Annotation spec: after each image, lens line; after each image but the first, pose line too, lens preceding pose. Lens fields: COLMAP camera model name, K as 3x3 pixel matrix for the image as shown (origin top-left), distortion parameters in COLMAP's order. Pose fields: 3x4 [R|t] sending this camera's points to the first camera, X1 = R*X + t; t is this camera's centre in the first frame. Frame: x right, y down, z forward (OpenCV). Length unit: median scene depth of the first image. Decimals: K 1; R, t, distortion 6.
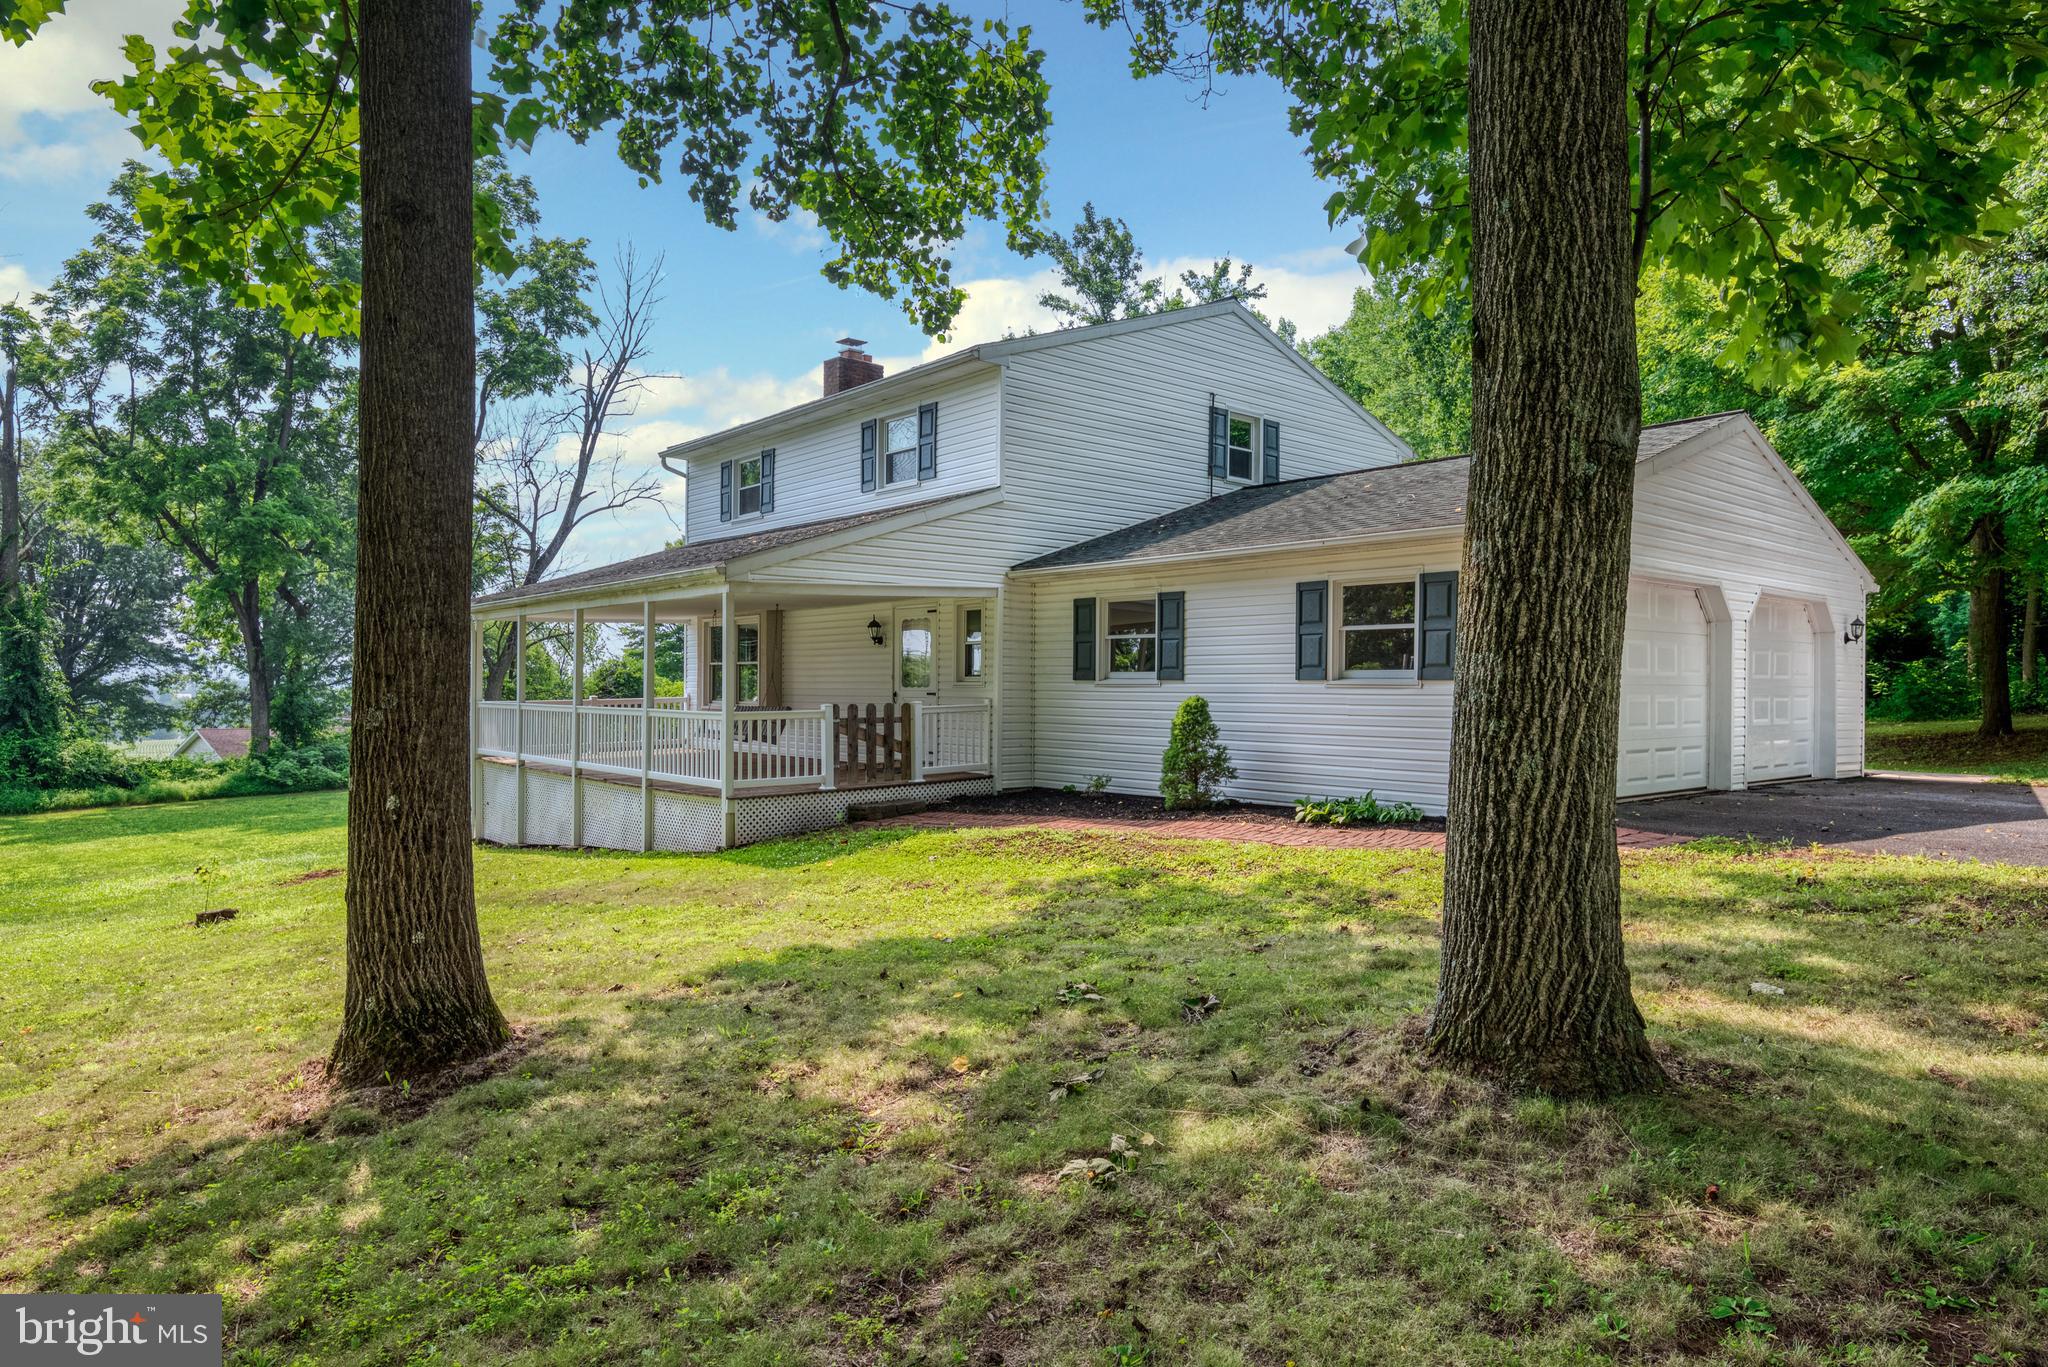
lens RADIAL K [[1252.3, 0, 1028.8], [0, 1252.3, 679.9], [0, 0, 1]] dist [0.003932, 0.000595]
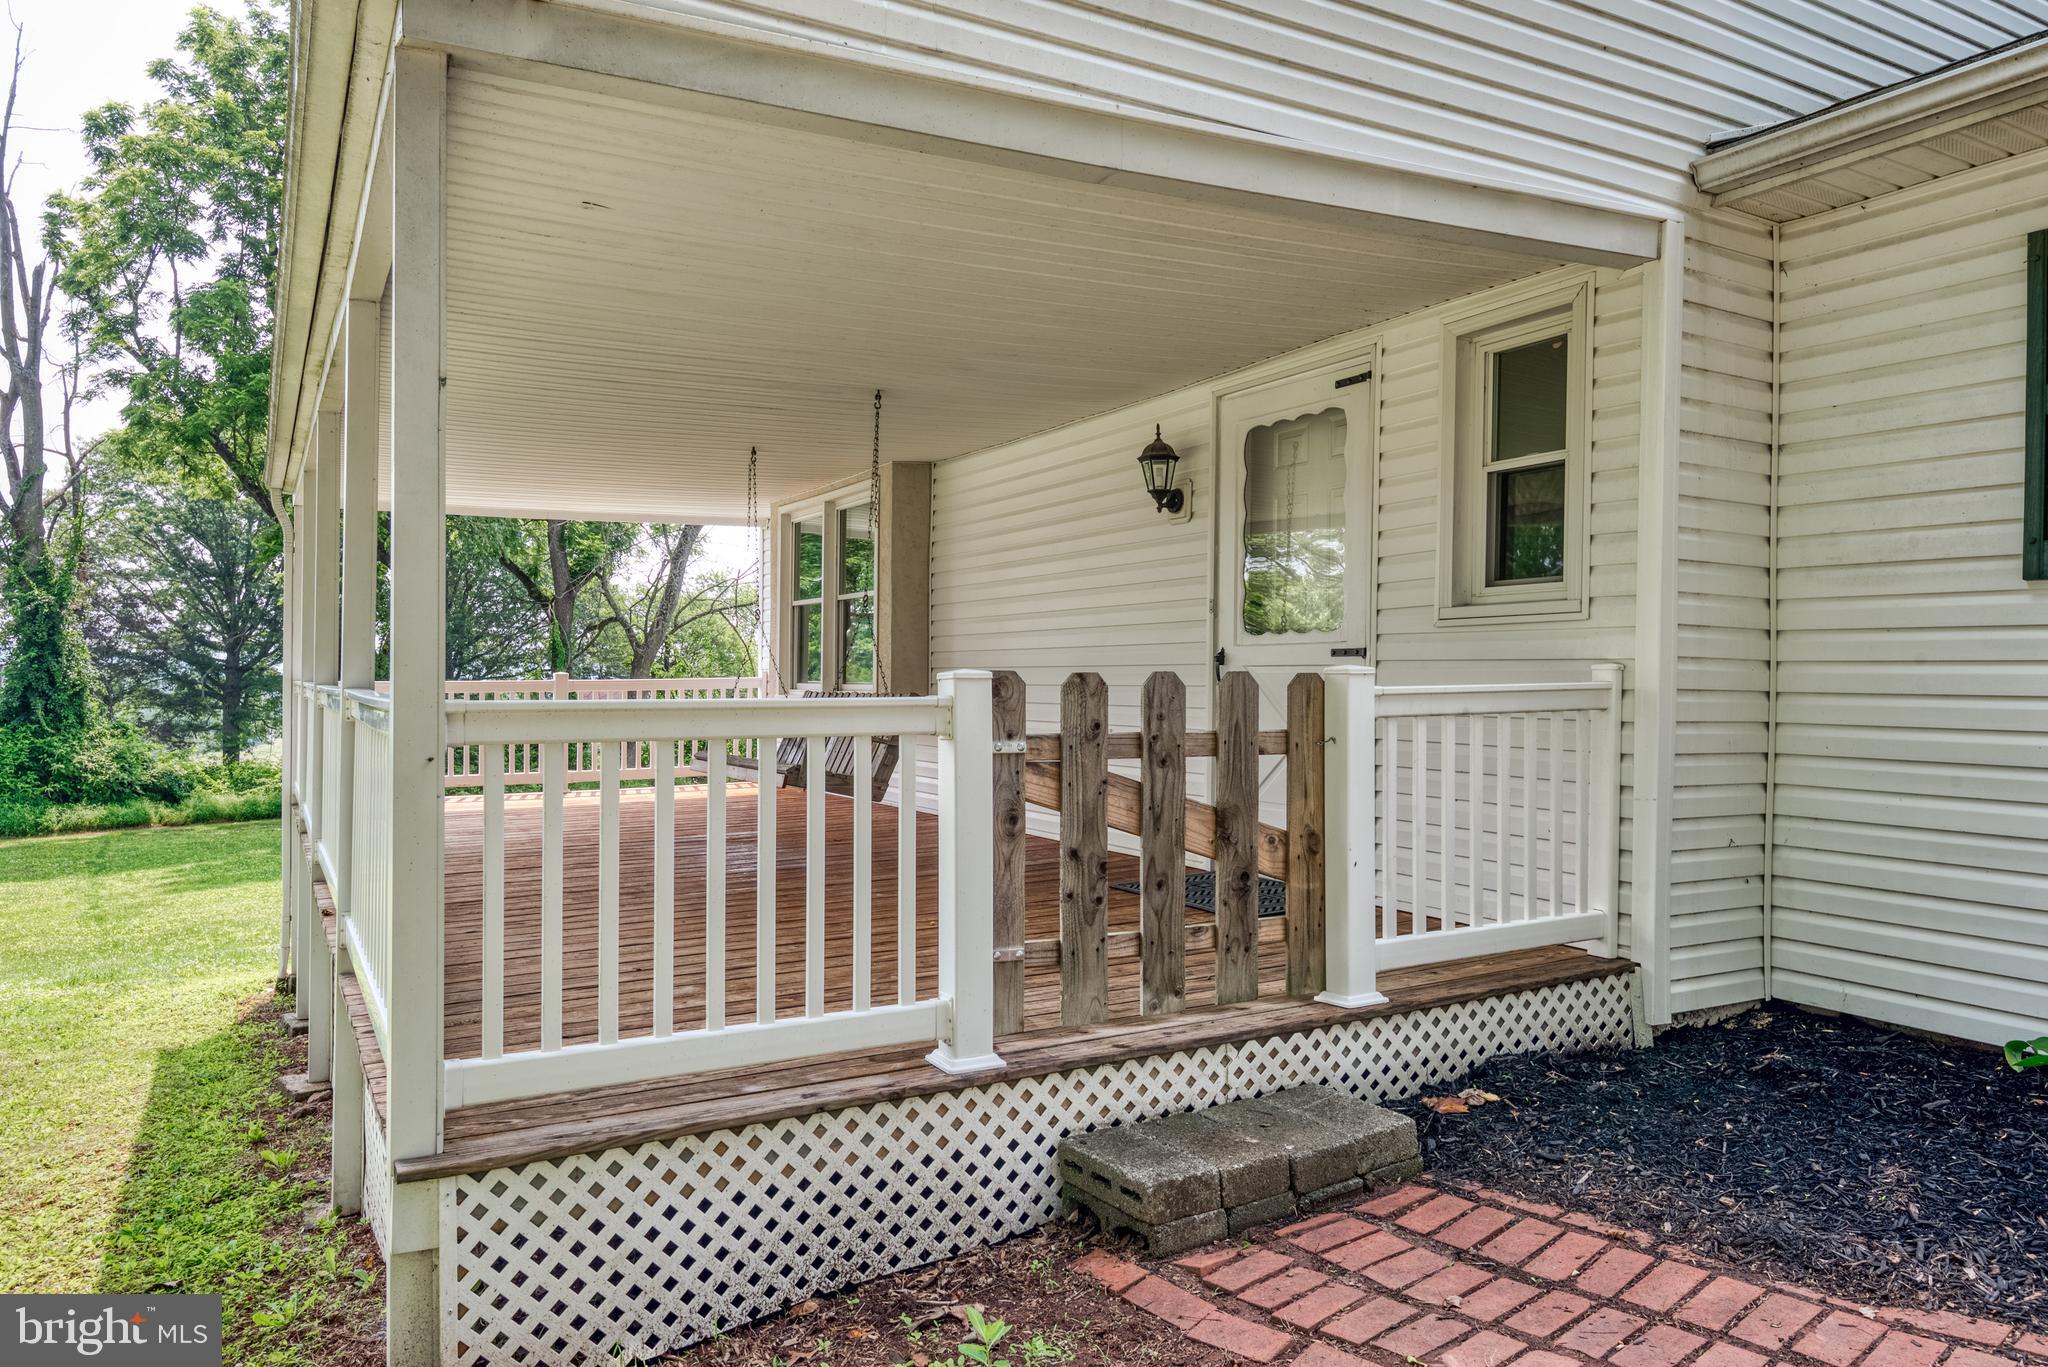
lens RADIAL K [[1381.3, 0, 1024.8], [0, 1381.3, 682.4], [0, 0, 1]] dist [0.005710, 0.000314]
pose [[0.980290, 0.004956, -0.197503, -0.039493], [-0.004395, 0.999985, 0.003278, 0.007829], [0.197517, -0.002345, 0.980297, 0.291892]]
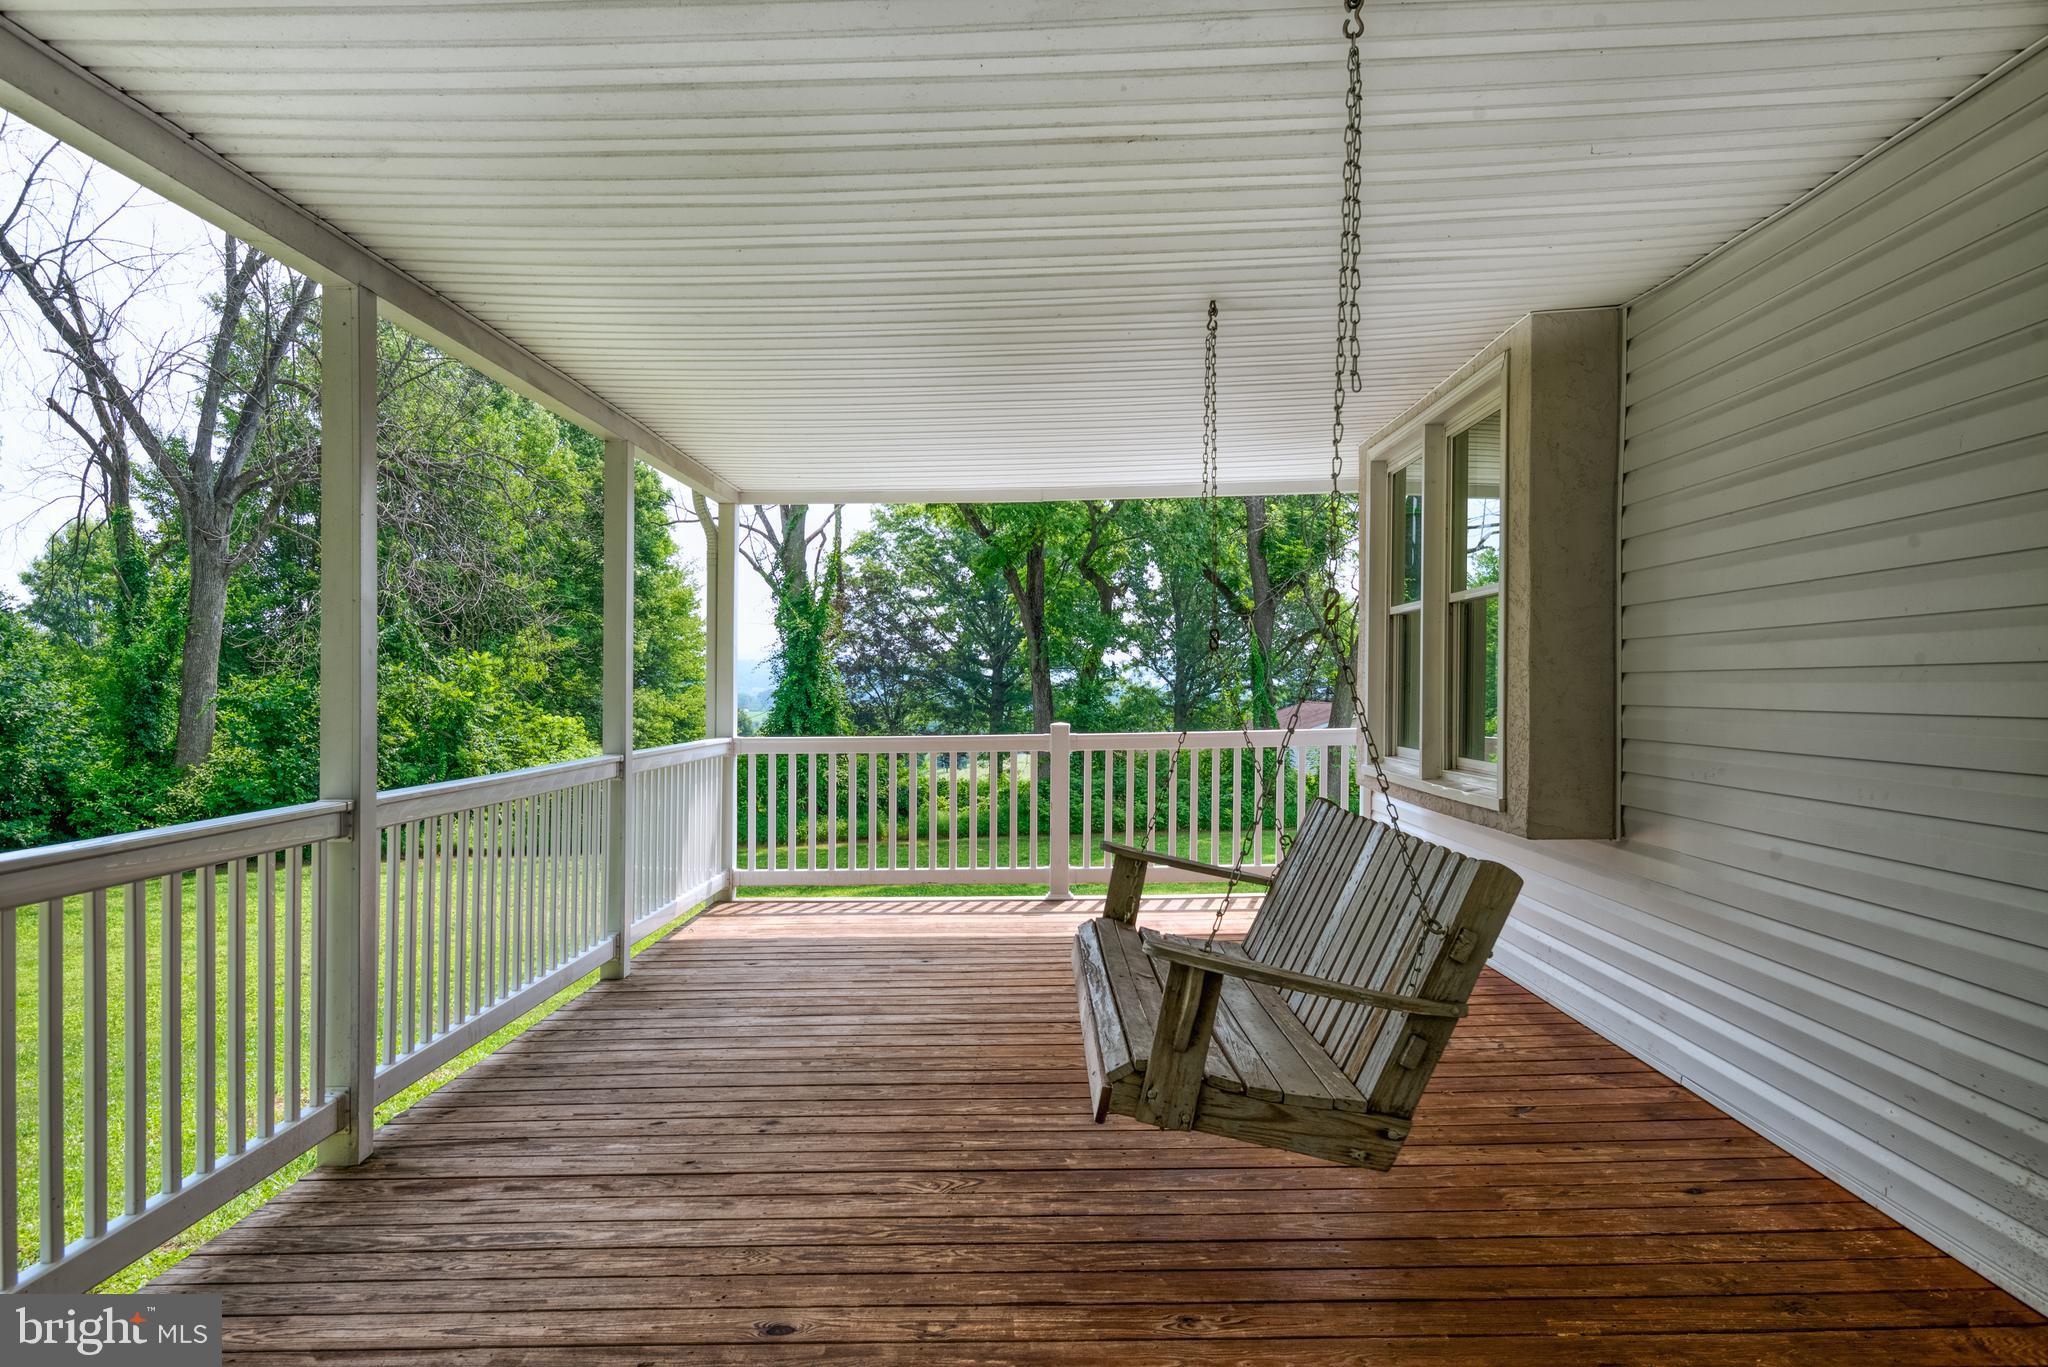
lens RADIAL K [[1404.0, 0, 1017.9], [0, 1404.0, 694.0], [0, 0, 1]] dist [0.007187, 0.000473]
pose [[0.745665, 0.001773, -0.666318, -0.062200], [0.002963, 0.999978, 0.005977, 0.001814], [0.666314, -0.006431, 0.745643, 0.401407]]
